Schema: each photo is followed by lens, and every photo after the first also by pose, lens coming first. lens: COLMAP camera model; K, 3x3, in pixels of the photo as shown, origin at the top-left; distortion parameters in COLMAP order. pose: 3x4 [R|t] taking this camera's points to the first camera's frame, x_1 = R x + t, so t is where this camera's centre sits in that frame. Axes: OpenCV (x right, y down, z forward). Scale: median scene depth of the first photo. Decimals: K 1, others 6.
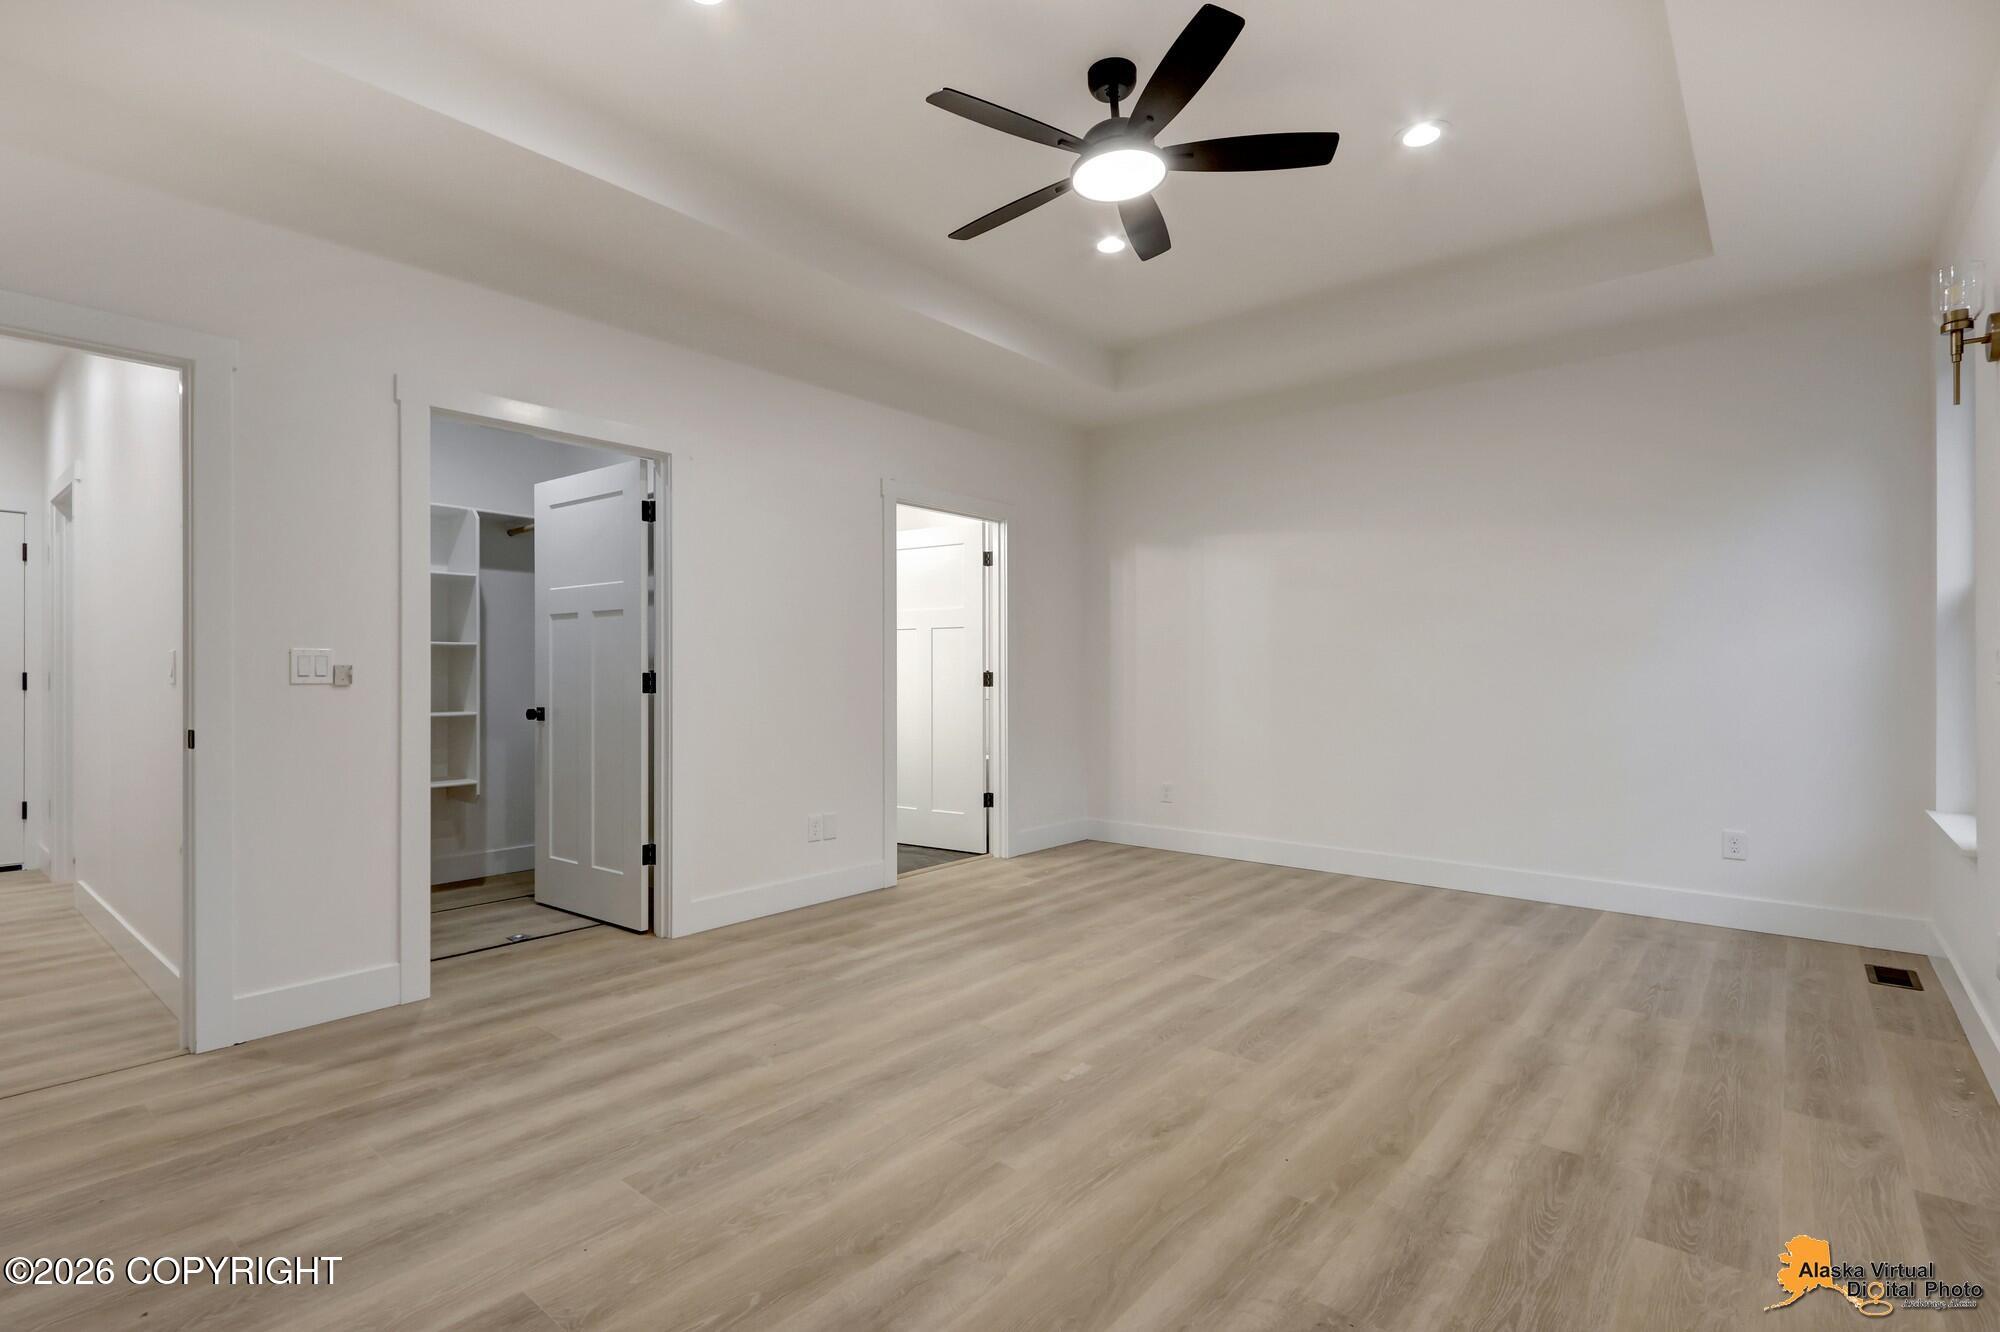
lens RADIAL K [[937.9, 0, 1000.0], [0, 937.9, 666.0], [0, 0, 1]] dist [0.003639, -0.000759]
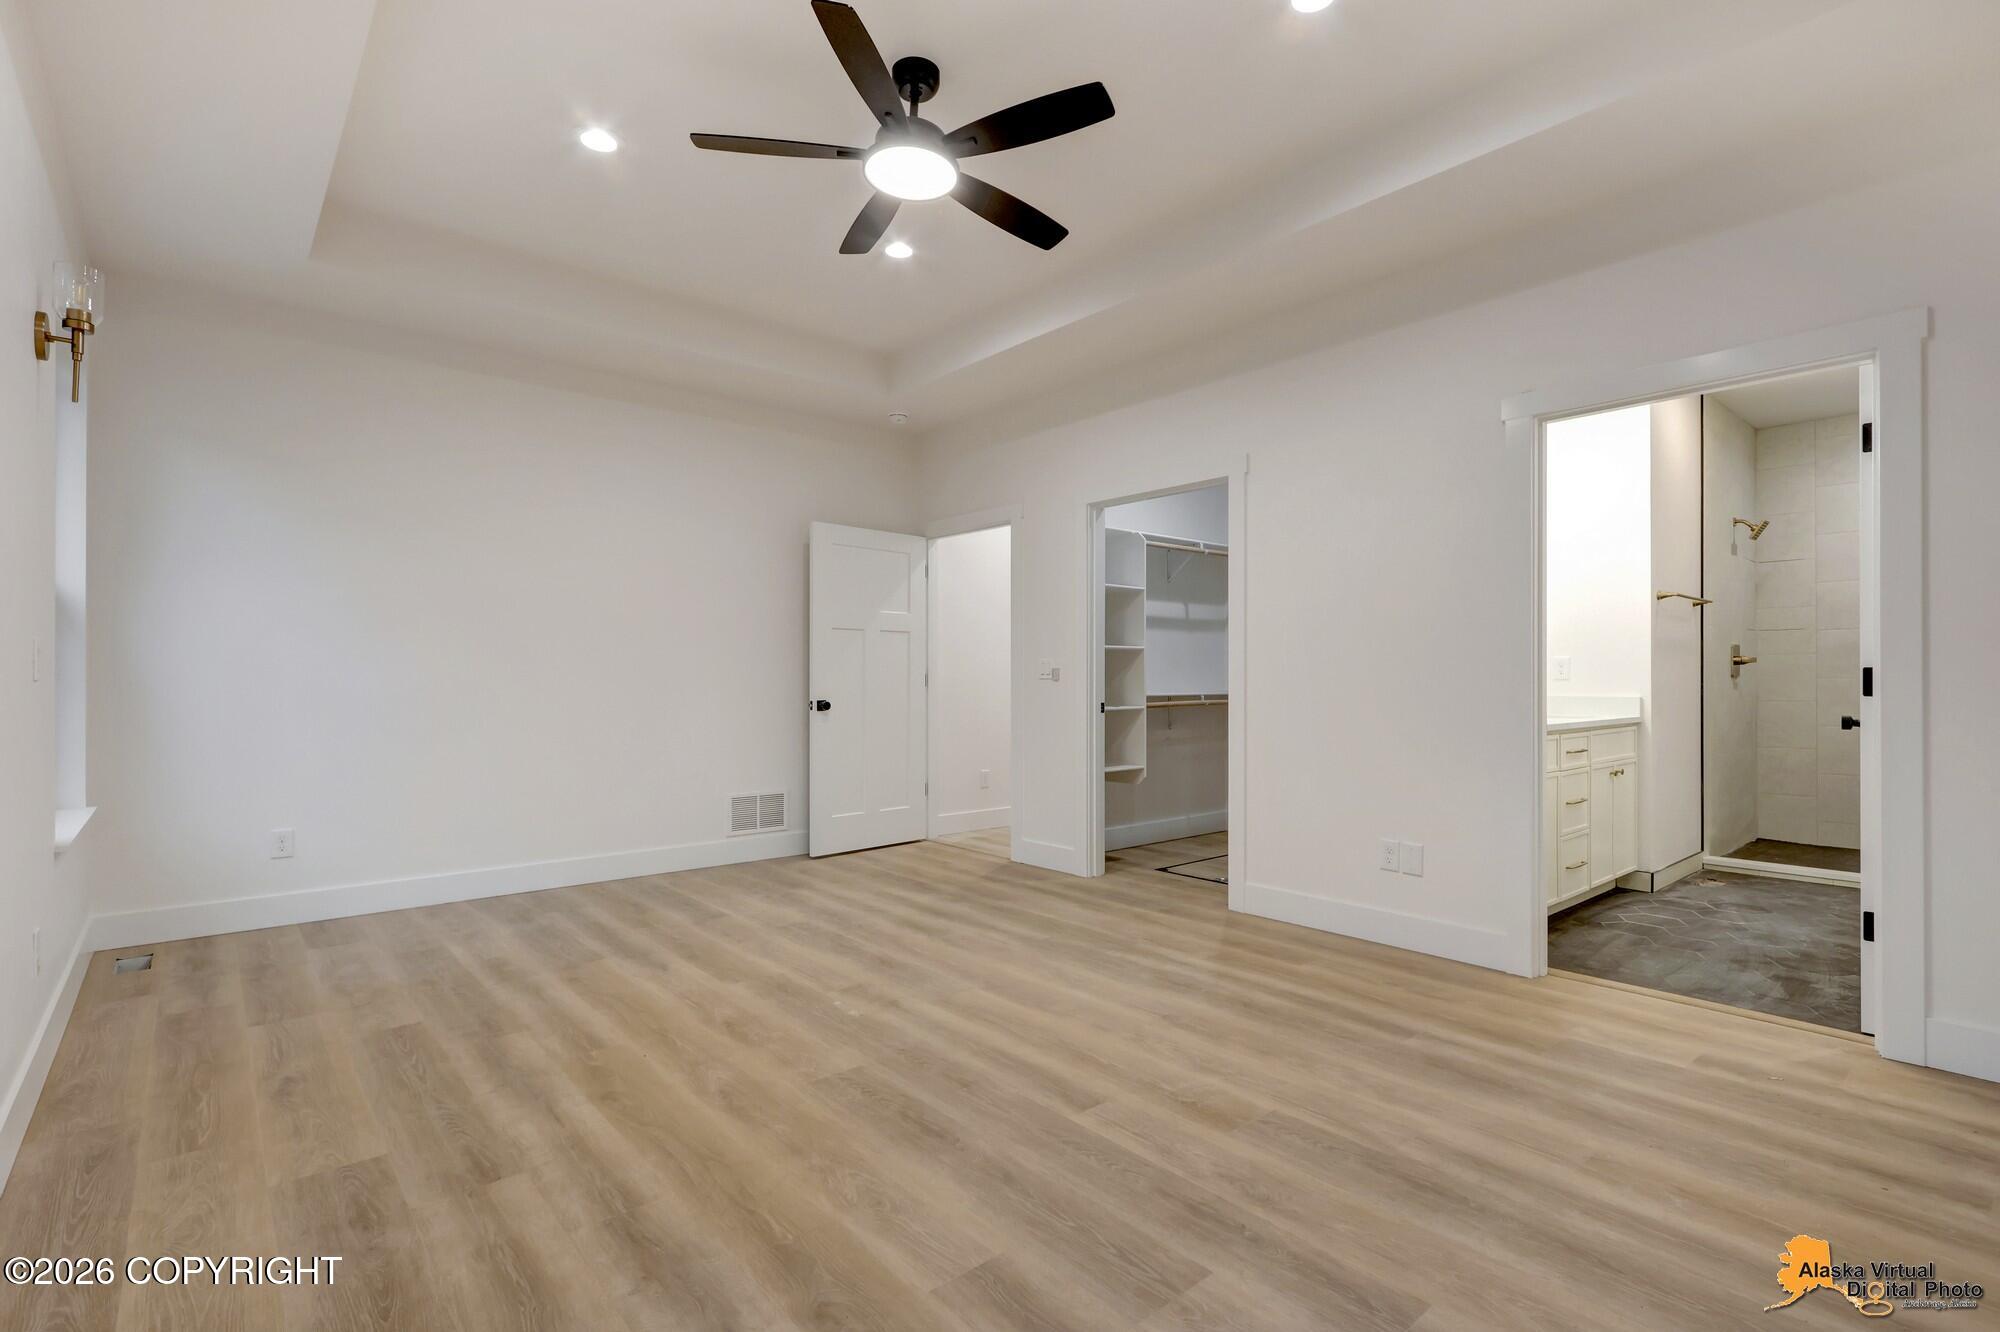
lens RADIAL K [[937.9, 0, 1000.0], [0, 937.9, 666.0], [0, 0, 1]] dist [0.003639, -0.000759]
pose [[-0.161537, -0.009694, -0.986819, 1.138750], [0.005298, 0.999929, -0.010690, 0.014944], [0.986852, -0.006955, -0.161474, 1.294273]]
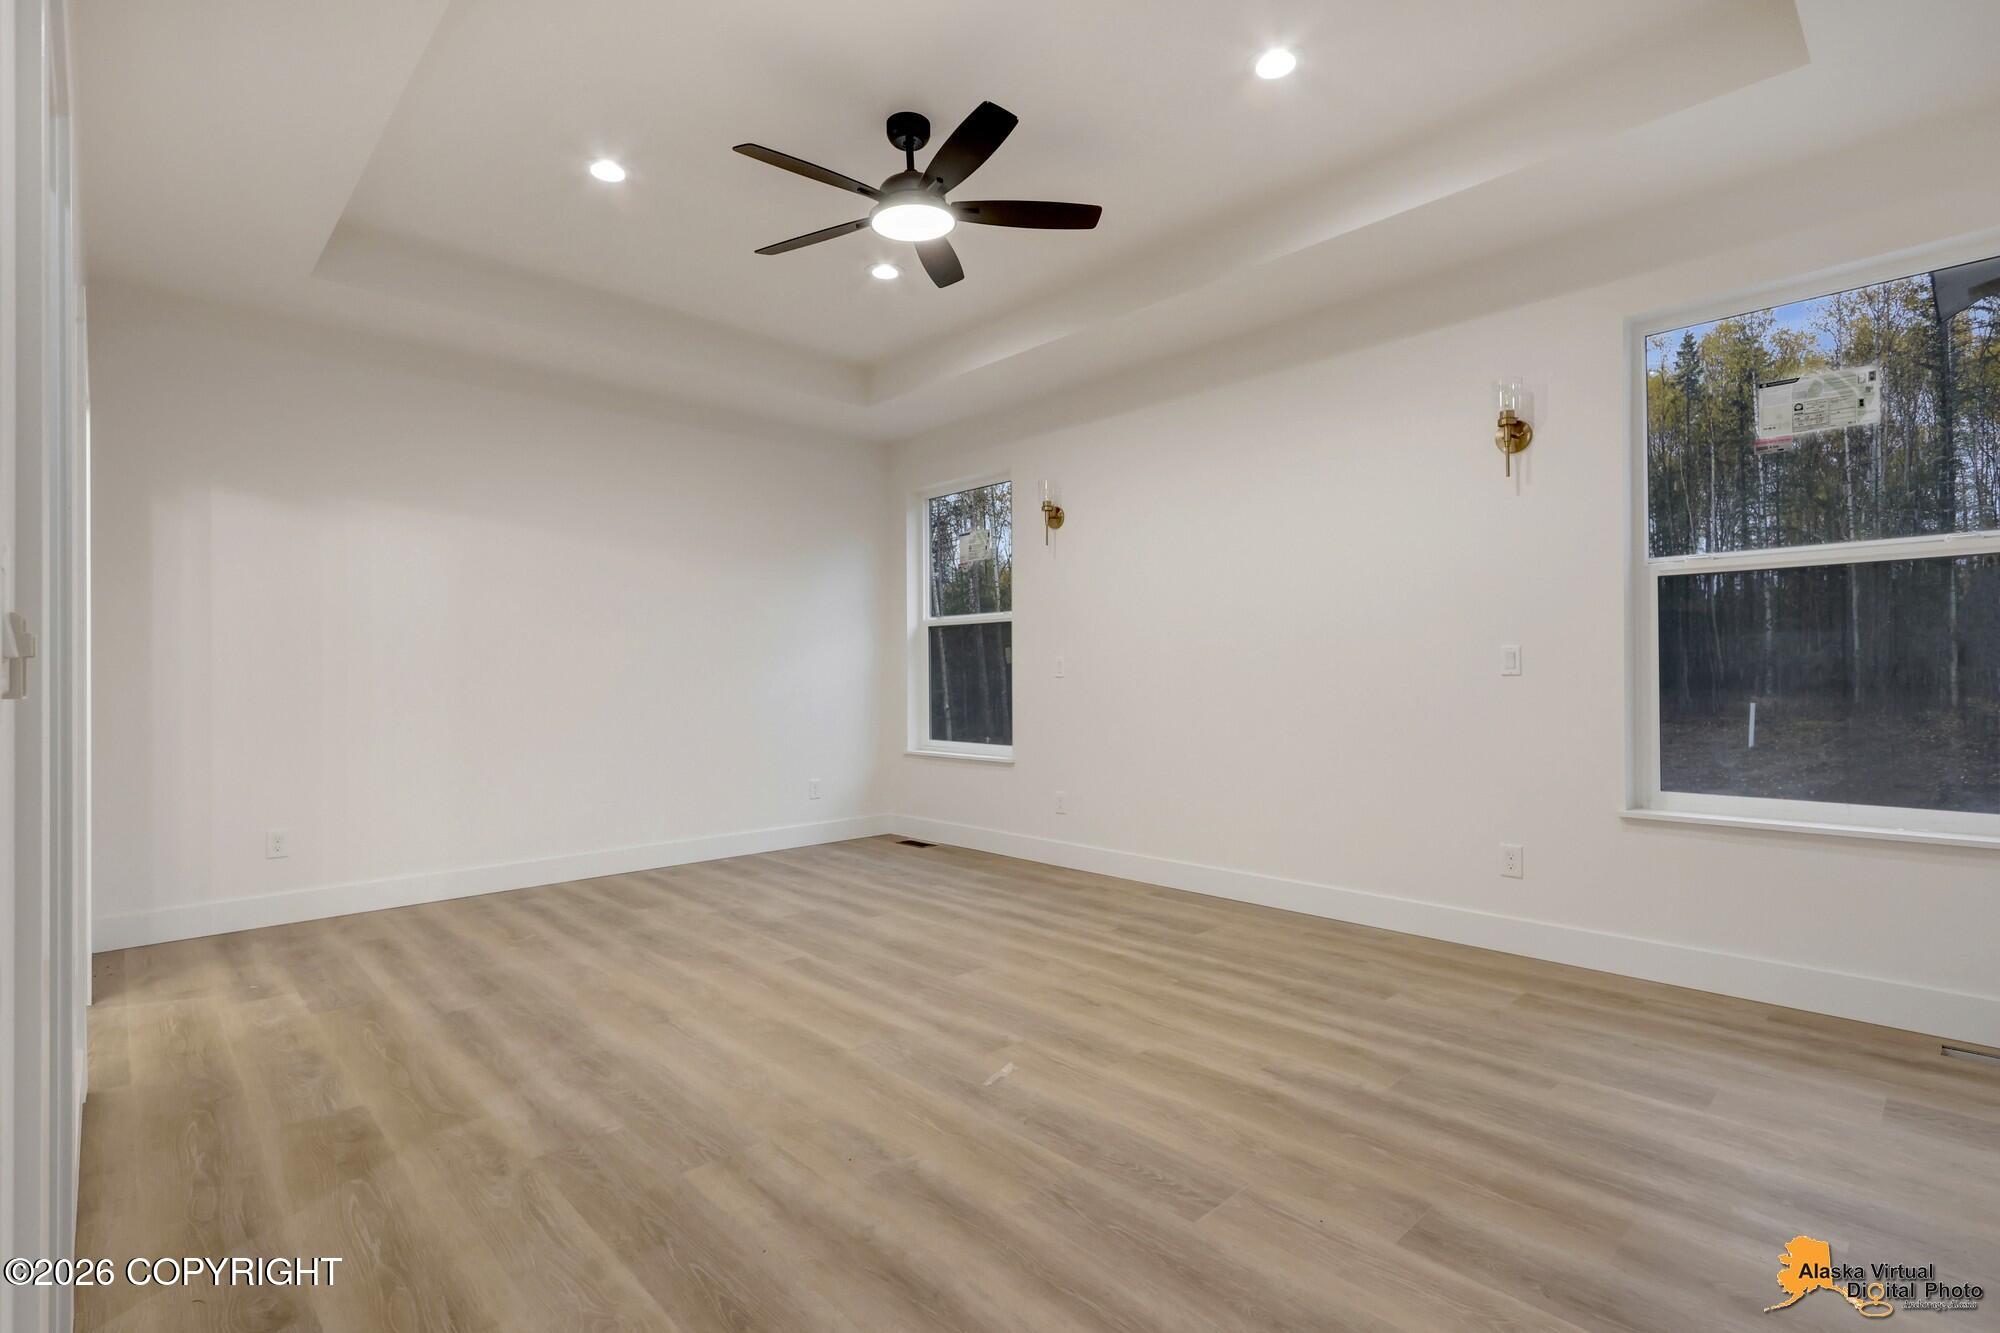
lens RADIAL K [[926.4, 0, 983.0], [0, 926.4, 660.5], [0, 0, 1]] dist [0.003502, 0.000273]
pose [[0.128076, 0.017863, 0.991604, -0.981920], [0.002002, 0.999831, -0.018269, 0.017241], [-0.991762, 0.004325, 0.128018, 0.805133]]
